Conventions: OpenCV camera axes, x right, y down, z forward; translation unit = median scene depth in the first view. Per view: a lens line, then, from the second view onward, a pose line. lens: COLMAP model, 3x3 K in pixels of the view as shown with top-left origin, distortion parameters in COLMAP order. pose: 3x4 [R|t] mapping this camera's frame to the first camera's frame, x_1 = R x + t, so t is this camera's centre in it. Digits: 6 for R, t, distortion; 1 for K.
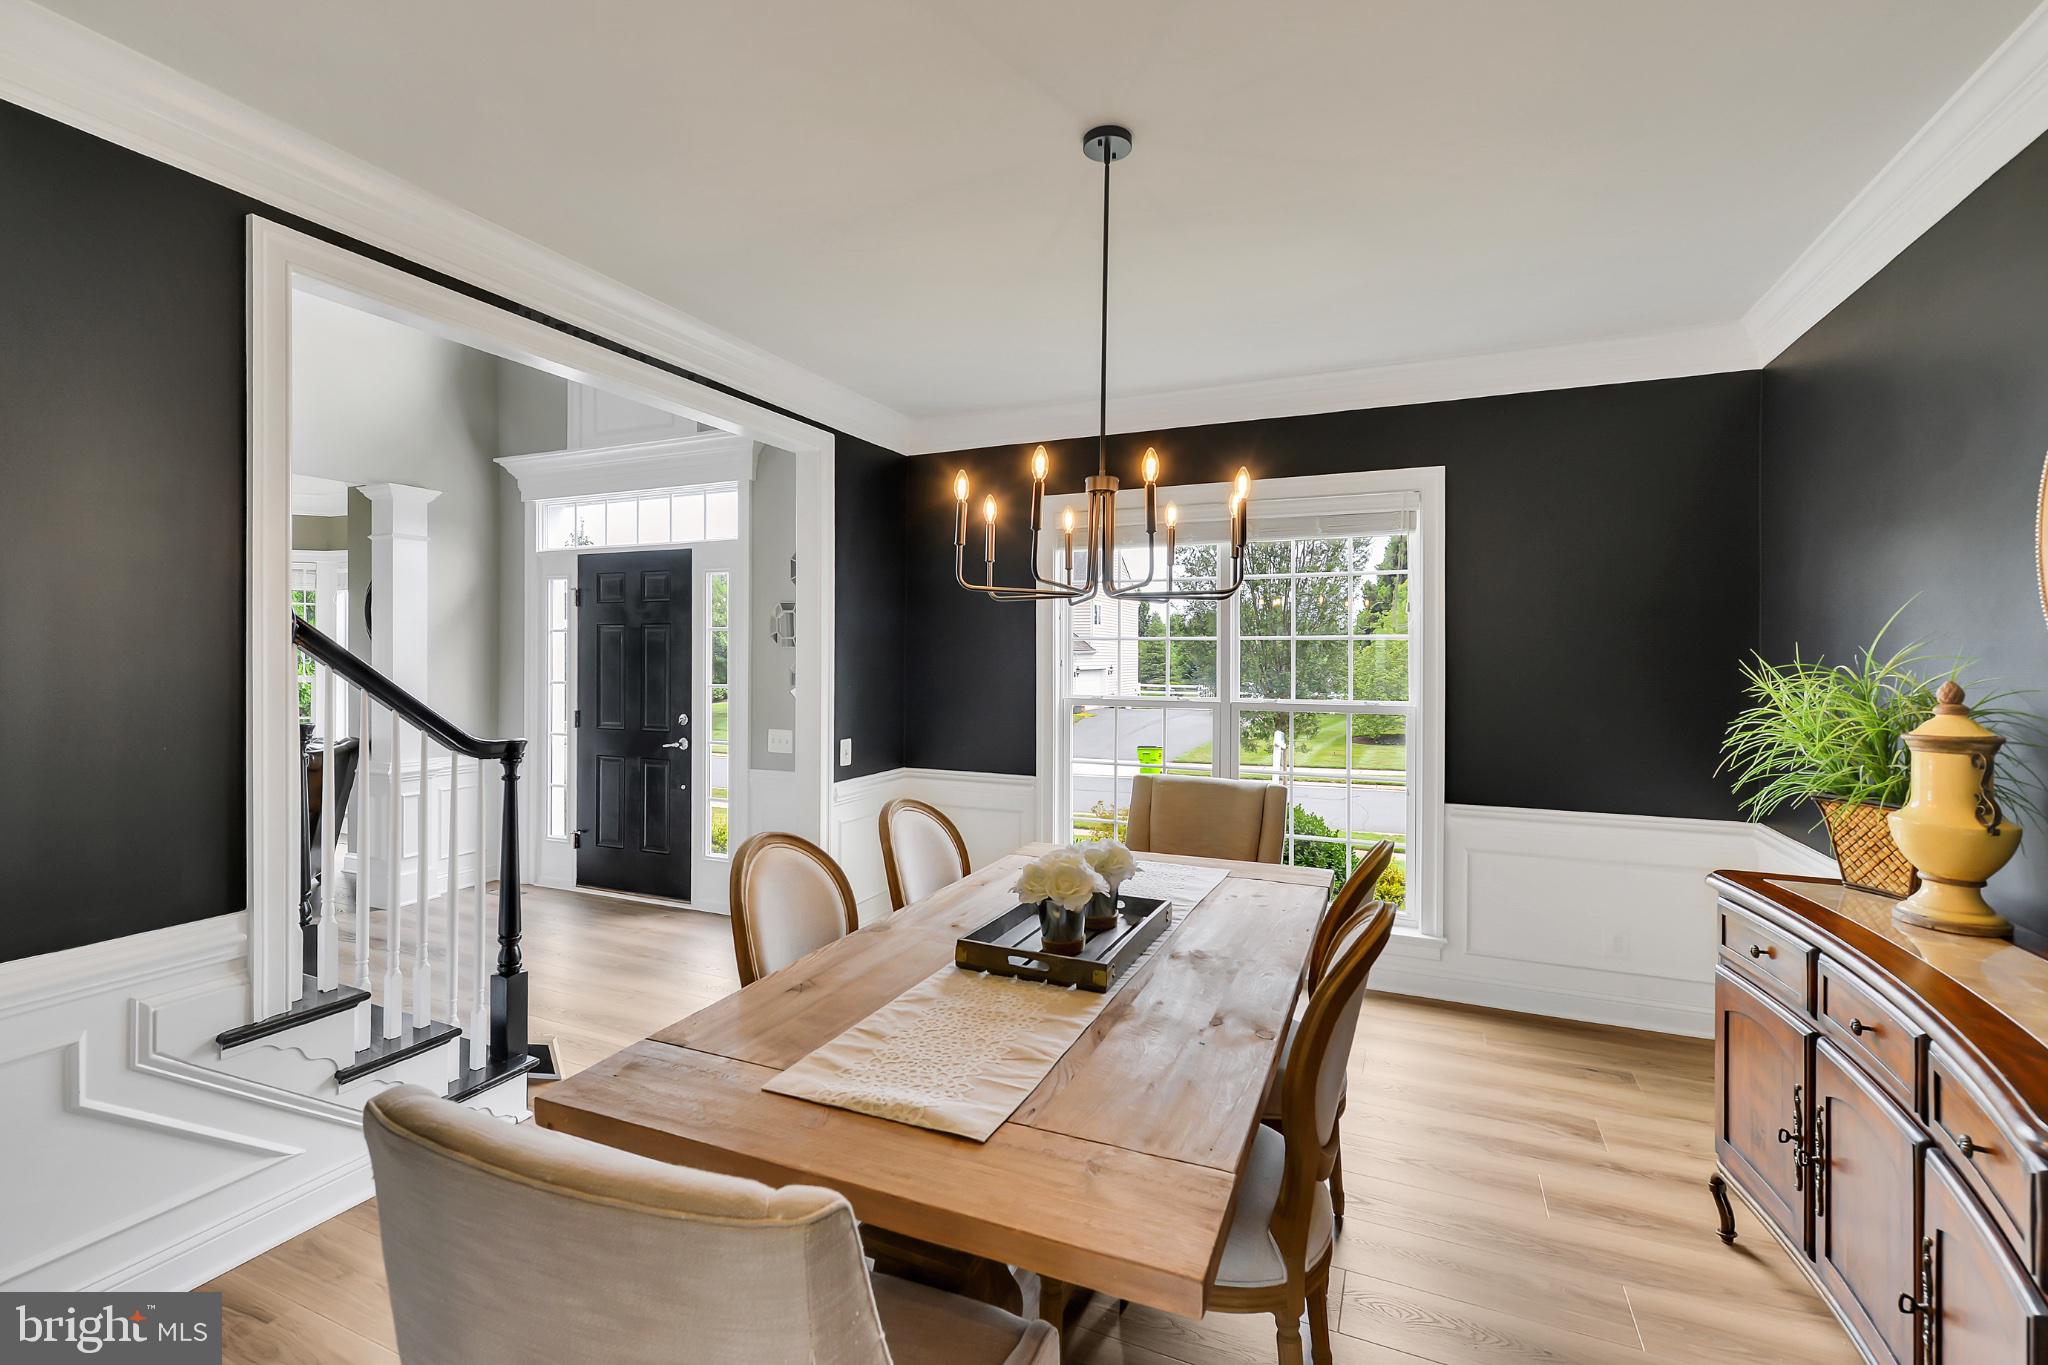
lens RADIAL K [[887.6, 0, 1029.2], [0, 887.6, 657.3], [0, 0, 1]] dist [0.022508, 0.000036]
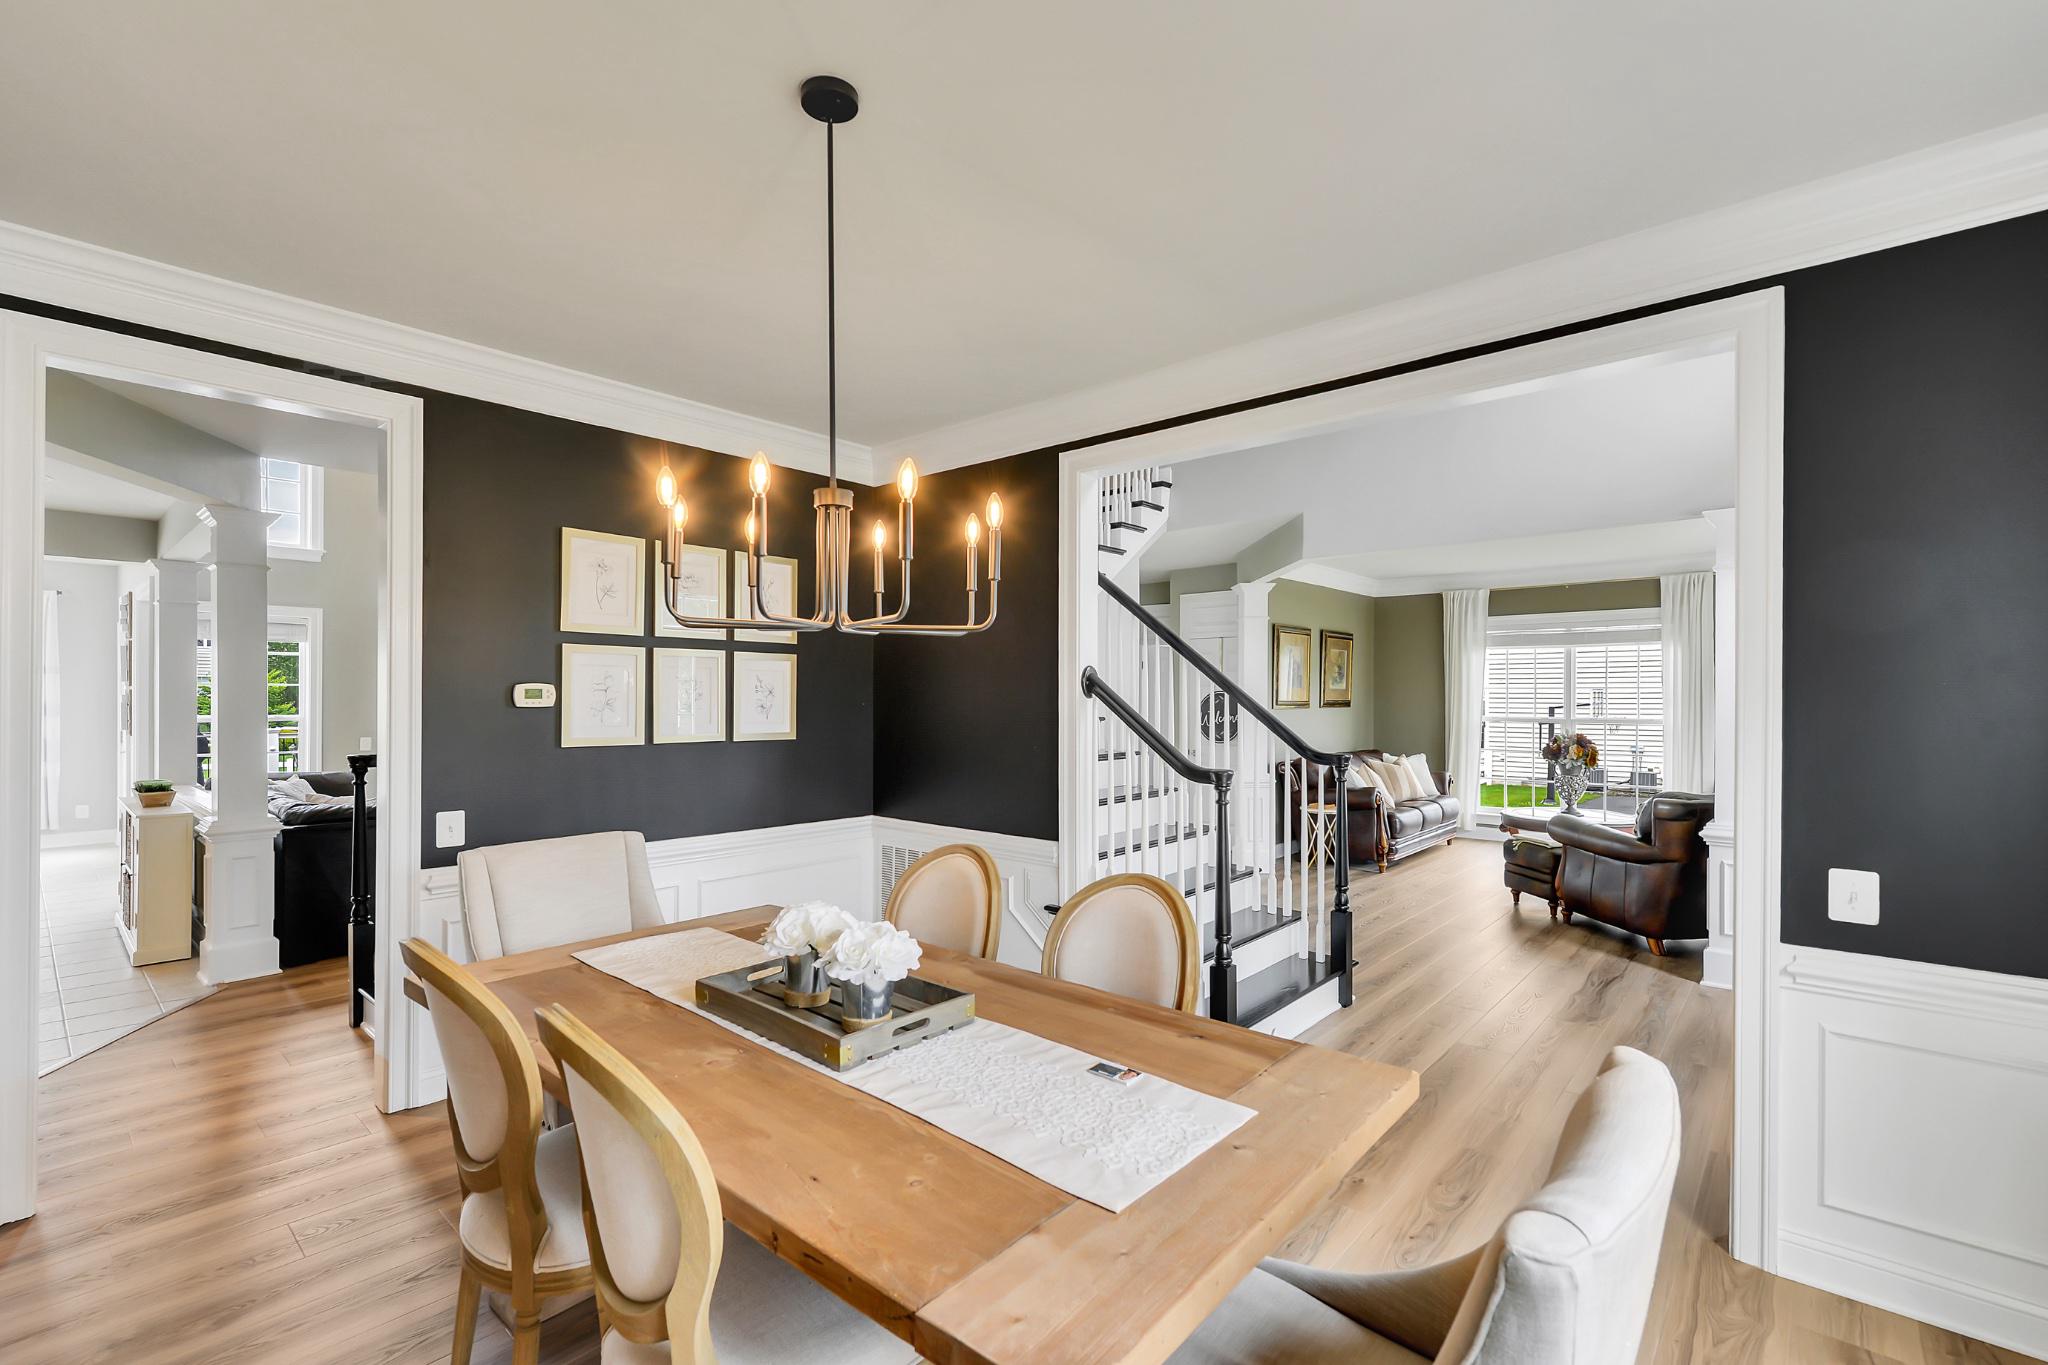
lens RADIAL K [[907.6, 0, 999.7], [0, 907.6, 698.3], [0, 0, 1]] dist [-0.001599, -0.000208]
pose [[-0.320505, -0.004109, -0.947238, 0.479139], [-0.007783, 0.999968, -0.001704, 0.000093], [0.947215, 0.006826, -0.320527, 0.801690]]
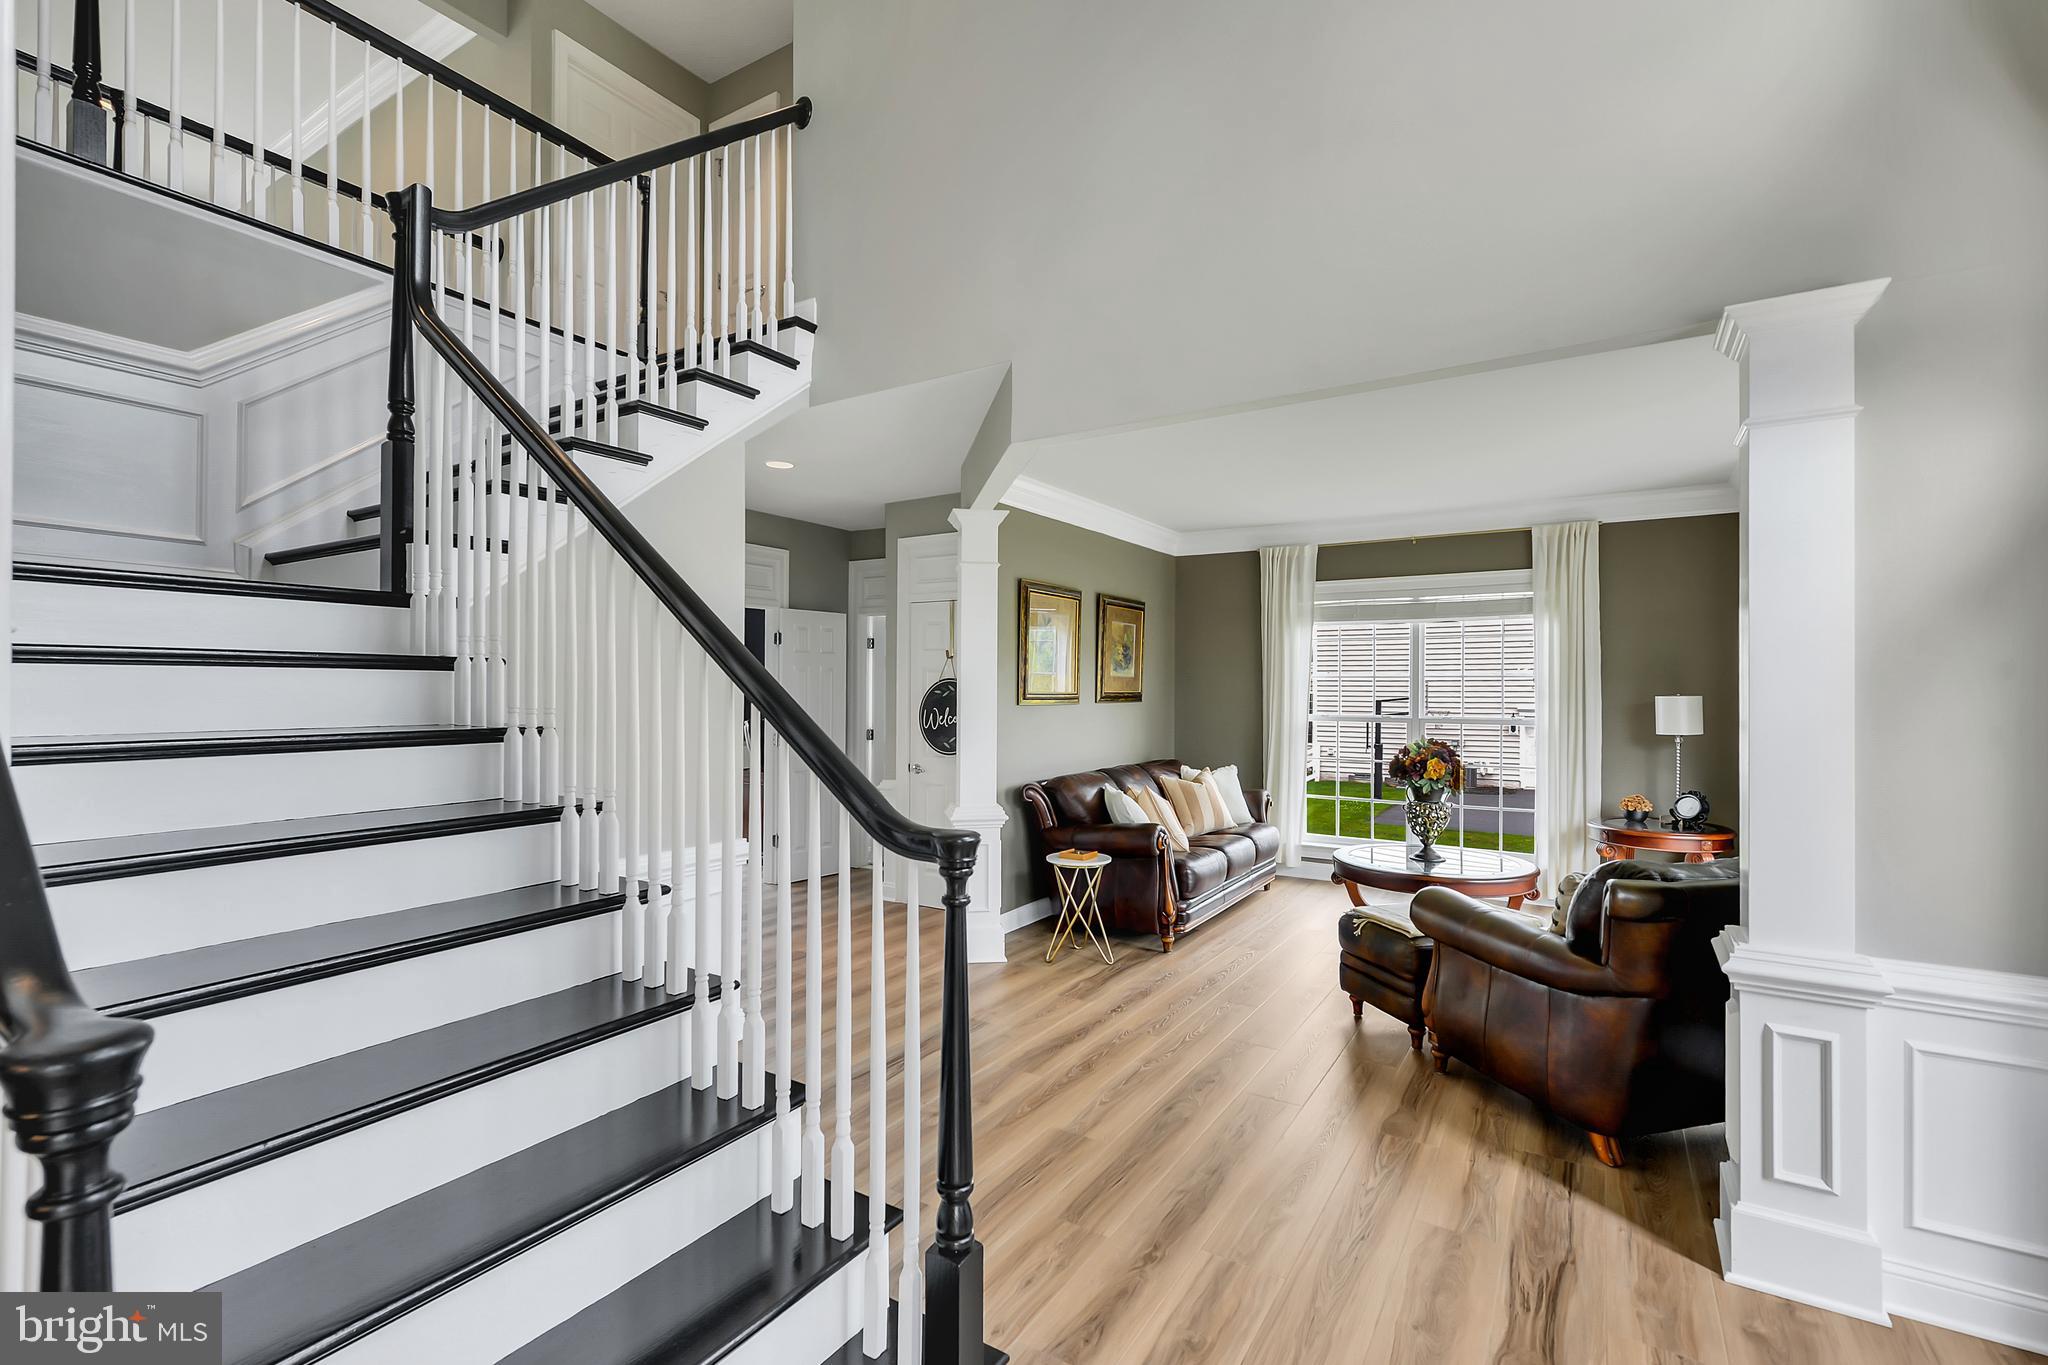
lens RADIAL K [[917.0, 0, 995.7], [0, 917.0, 687.2], [0, 0, 1]] dist [0.001437, 0.000184]
pose [[-0.167249, -0.007826, -0.985884, -0.283944], [-0.009500, 0.999935, -0.006326, -0.002548], [0.985869, 0.008308, -0.167312, 0.930322]]
